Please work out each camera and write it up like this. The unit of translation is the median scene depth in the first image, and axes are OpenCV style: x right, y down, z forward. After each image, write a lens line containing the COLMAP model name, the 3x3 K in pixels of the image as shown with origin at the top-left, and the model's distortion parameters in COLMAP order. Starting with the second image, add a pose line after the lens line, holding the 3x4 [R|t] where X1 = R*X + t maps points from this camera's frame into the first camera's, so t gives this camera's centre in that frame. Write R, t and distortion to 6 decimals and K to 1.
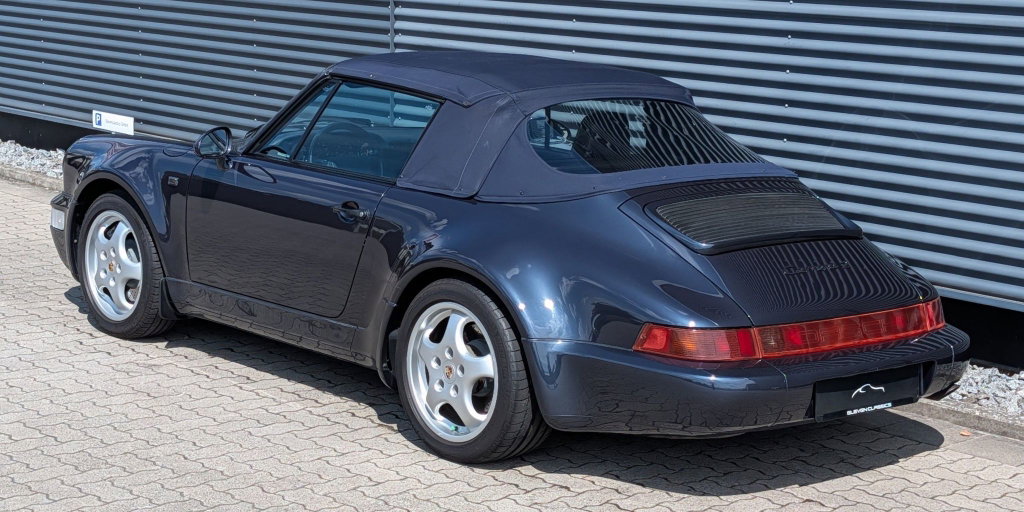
lens RADIAL K [[1886.4, 0, 495.8], [0, 1886.4, 215.5], [0, 0, 1]] dist [0.205770, 0.000000]
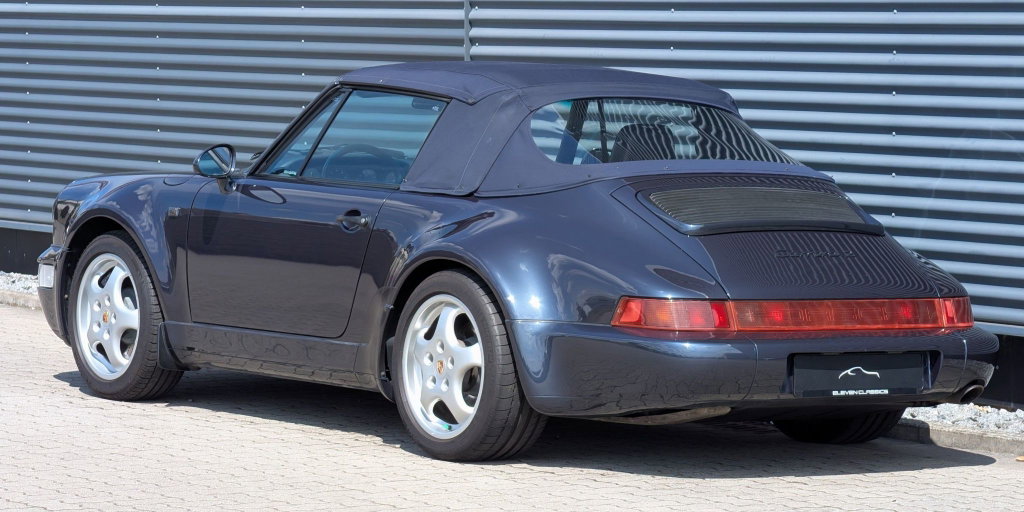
lens RADIAL K [[3519.4, 0, 515.1], [0, 3519.4, 266.6], [0, 0, 1]] dist [0.481872, 0.000000]
pose [[0.995585, -0.006211, -0.093663, 0.173506], [-0.001196, 0.996888, -0.078818, 0.164995], [0.093861, 0.078582, 0.992479, -0.755100]]
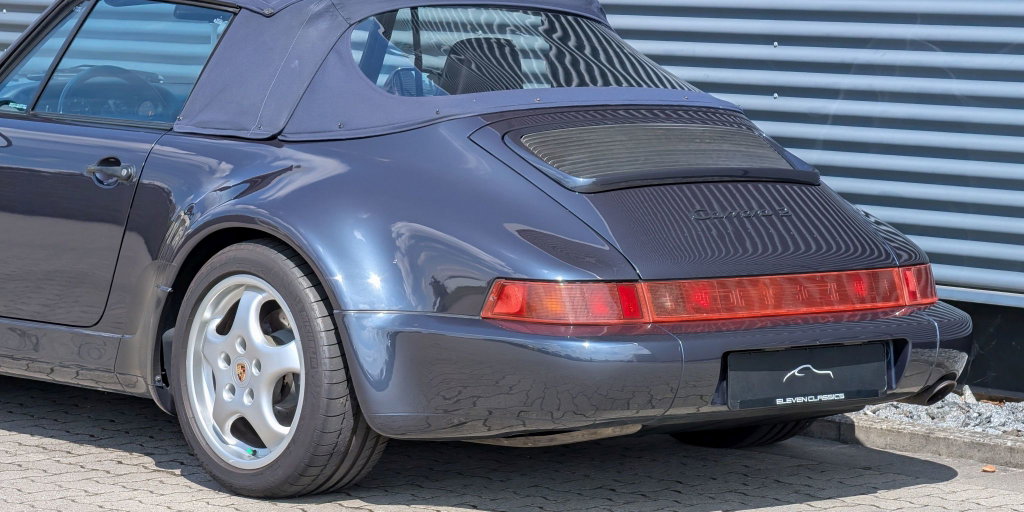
lens RADIAL K [[3519.4, 0, 507.6], [0, 3519.4, 270.7], [0, 0, 1]] dist [0.481872, 0.000000]
pose [[0.999776, -0.021131, -0.000713, 0.074411], [0.021078, 0.998758, -0.045156, 0.101579], [0.001666, 0.045131, 0.998980, -0.329984]]
